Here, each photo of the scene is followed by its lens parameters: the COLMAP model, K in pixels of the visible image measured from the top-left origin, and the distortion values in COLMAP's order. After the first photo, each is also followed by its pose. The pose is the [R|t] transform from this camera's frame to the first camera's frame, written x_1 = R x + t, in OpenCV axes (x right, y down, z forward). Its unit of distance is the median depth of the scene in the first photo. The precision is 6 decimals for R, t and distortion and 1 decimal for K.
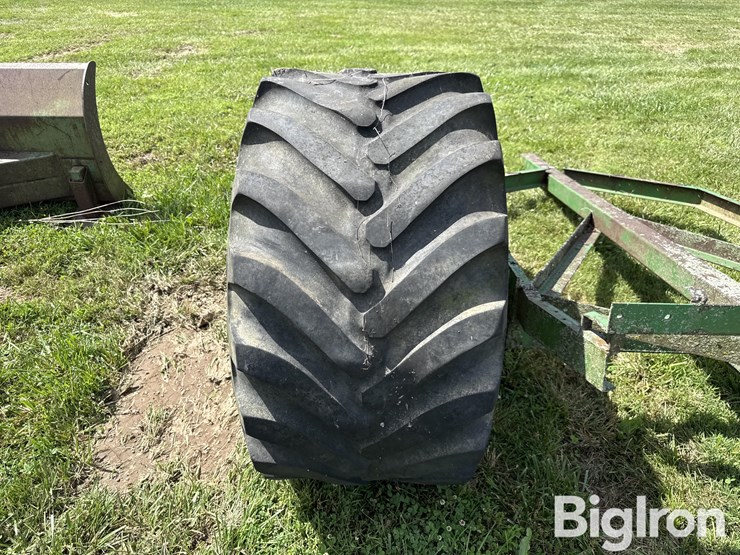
lens RADIAL K [[537.1, 0, 363.7], [0, 537.1, 274.3], [0, 0, 1]] dist [0.027804, -0.032674]
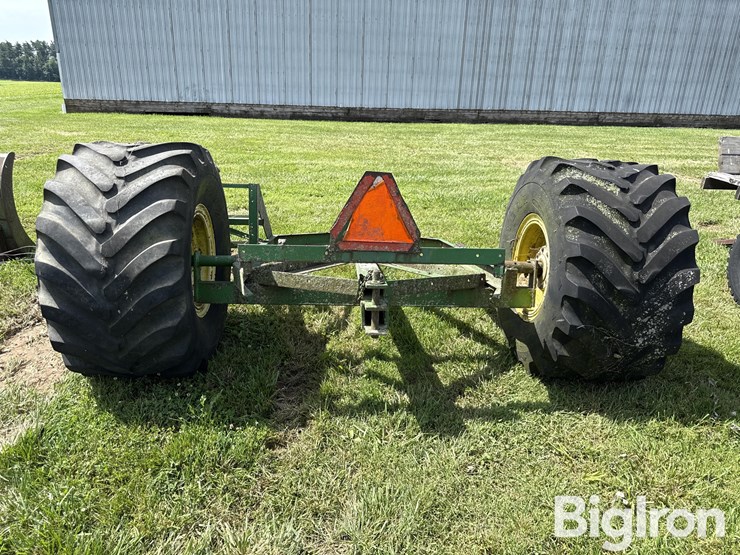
lens RADIAL K [[537.1, 0, 366.1], [0, 537.1, 278.7], [0, 0, 1]] dist [0.027804, -0.032674]
pose [[0.997139, -0.007461, 0.075225, 0.807943], [0.022663, 0.978849, -0.203324, 0.612186], [-0.072117, 0.204447, 0.976217, -0.987535]]
